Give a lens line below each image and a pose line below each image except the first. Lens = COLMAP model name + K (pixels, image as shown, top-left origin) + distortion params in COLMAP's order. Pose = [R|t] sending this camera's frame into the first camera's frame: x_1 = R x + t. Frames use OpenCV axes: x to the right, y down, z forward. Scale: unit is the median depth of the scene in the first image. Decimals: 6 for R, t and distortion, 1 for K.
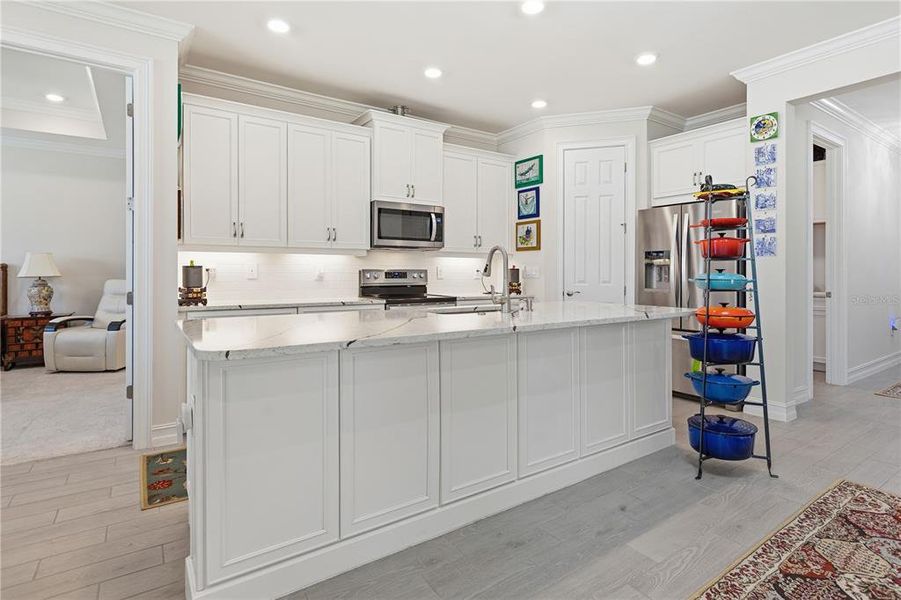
lens RADIAL K [[460.6, 0, 453.8], [0, 460.6, 276.6], [0, 0, 1]] dist [-0.000950, -0.001002]
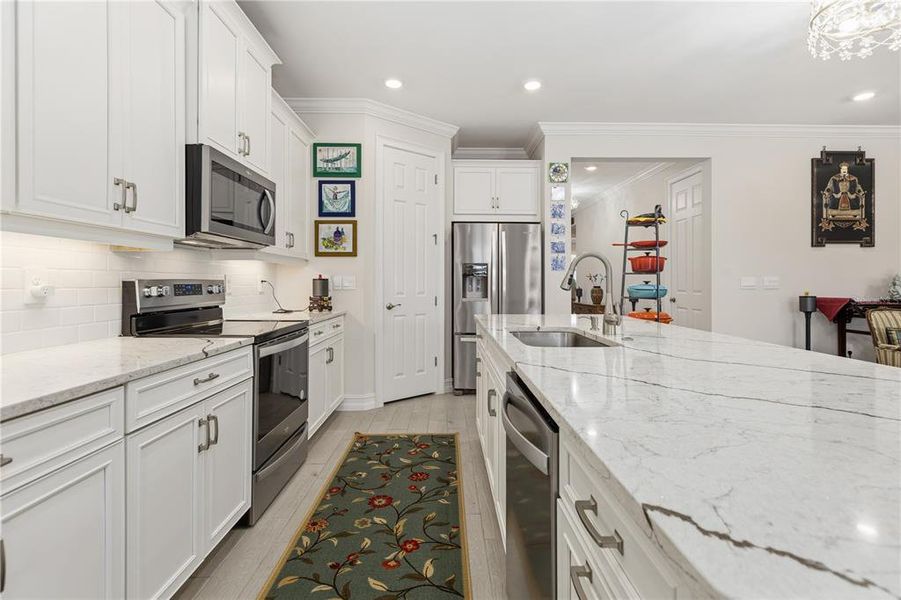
lens RADIAL K [[412.2, 0, 454.2], [0, 412.2, 281.8], [0, 0, 1]] dist [-0.001774, -0.000377]
pose [[0.547414, -0.001912, 0.836860, -0.397199], [0.007790, 0.999966, -0.002811, -0.009538], [-0.836826, 0.008058, 0.547410, 0.510148]]
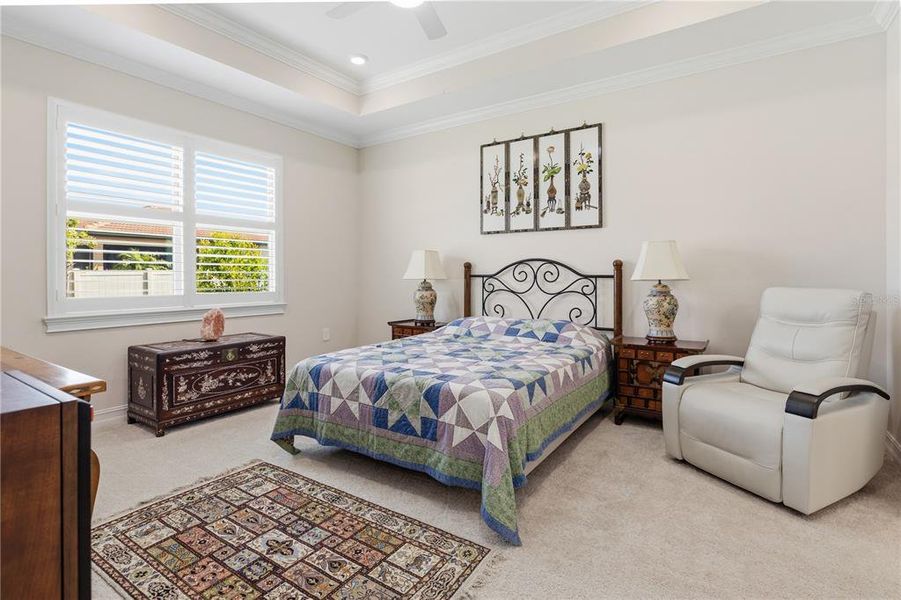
lens RADIAL K [[437.7, 0, 454.0], [0, 437.7, 269.0], [0, 0, 1]] dist [-0.000276, -0.000185]
pose [[0.367430, -0.002880, -0.930047, -0.589634], [-0.002305, 0.999989, -0.004007, -0.015595], [0.930048, 0.003616, 0.367419, 0.683213]]
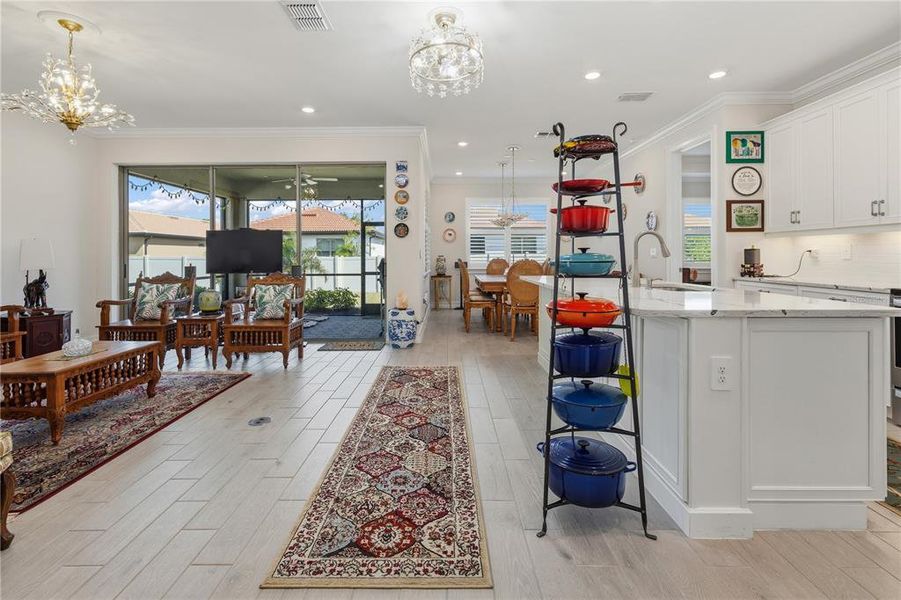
lens RADIAL K [[421.8, 0, 448.5], [0, 421.8, 255.1], [0, 0, 1]] dist [0.001592, -0.000211]
pose [[-0.567647, 0.000077, -0.823272, 0.788887], [-0.005940, 0.999974, 0.004189, -0.003433], [0.823250, 0.007268, -0.567632, 0.748651]]
